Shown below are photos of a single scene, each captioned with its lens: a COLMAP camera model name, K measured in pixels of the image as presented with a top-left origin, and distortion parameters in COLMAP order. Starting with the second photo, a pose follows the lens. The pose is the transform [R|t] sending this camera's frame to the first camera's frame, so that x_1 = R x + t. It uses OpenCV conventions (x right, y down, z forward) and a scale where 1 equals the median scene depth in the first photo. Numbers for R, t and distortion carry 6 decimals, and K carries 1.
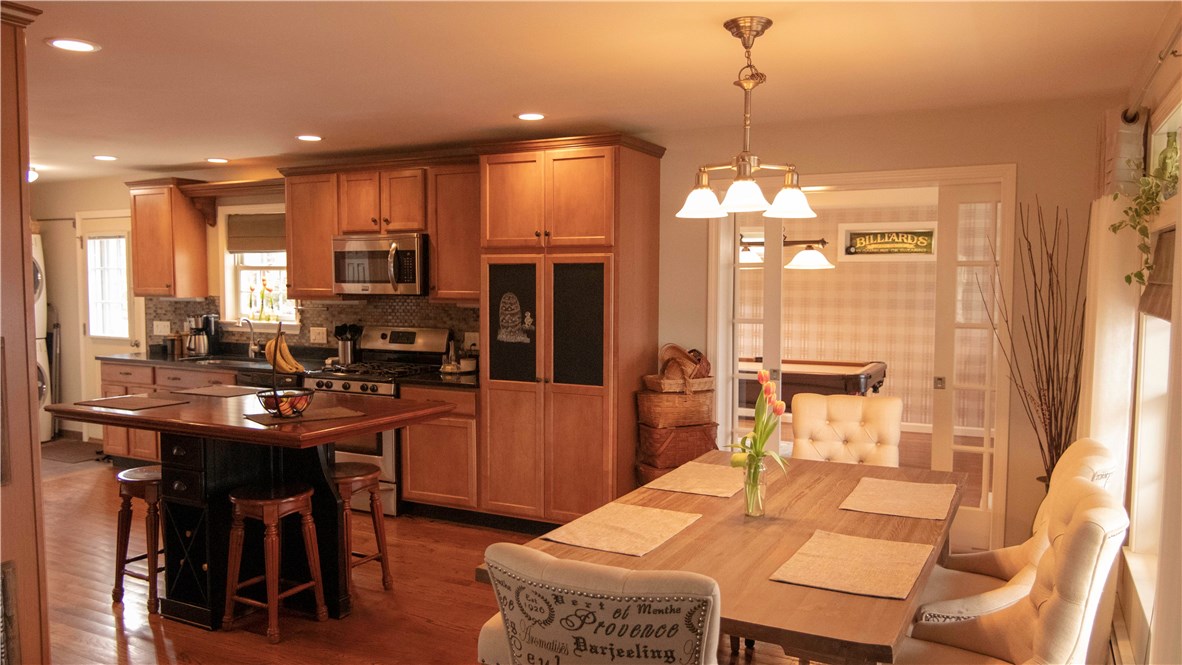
lens RADIAL K [[885.7, 0, 590.4], [0, 885.7, 336.5], [0, 0, 1]] dist [-0.015596, 0.010472]
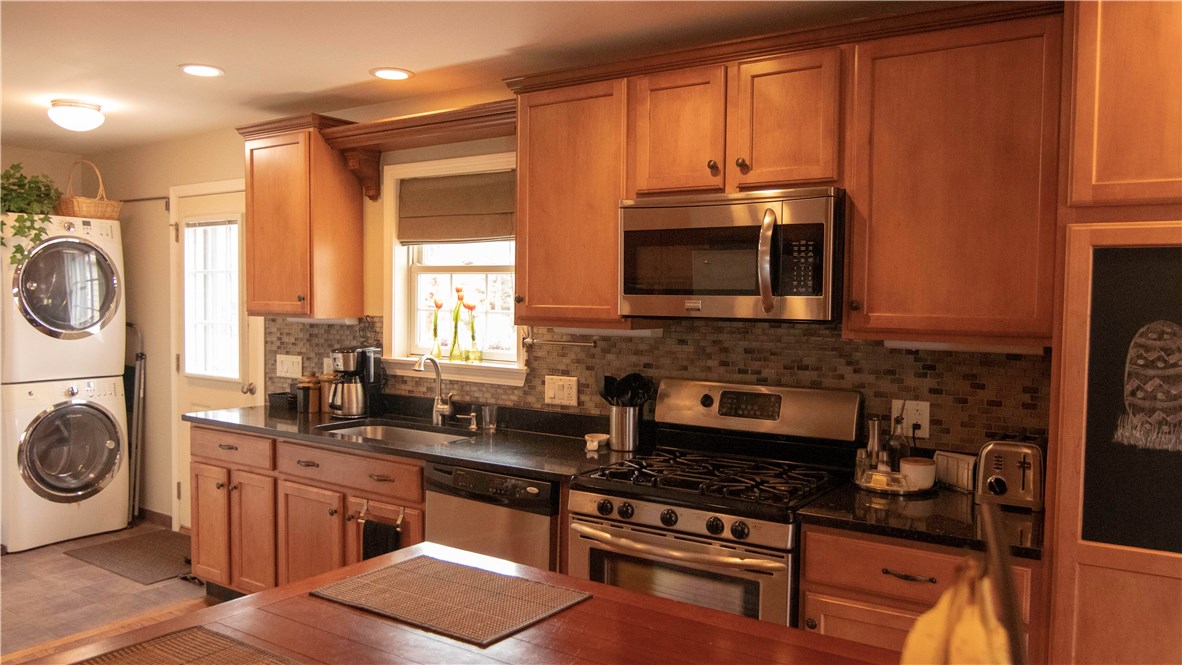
lens RADIAL K [[885.7, 0, 589.5], [0, 885.7, 331.5], [0, 0, 1]] dist [-0.015596, 0.010472]
pose [[0.992379, 0.012572, -0.122577, -0.216673], [-0.015804, 0.999552, -0.025427, -0.023561], [0.122202, 0.027171, 0.992133, 0.442909]]
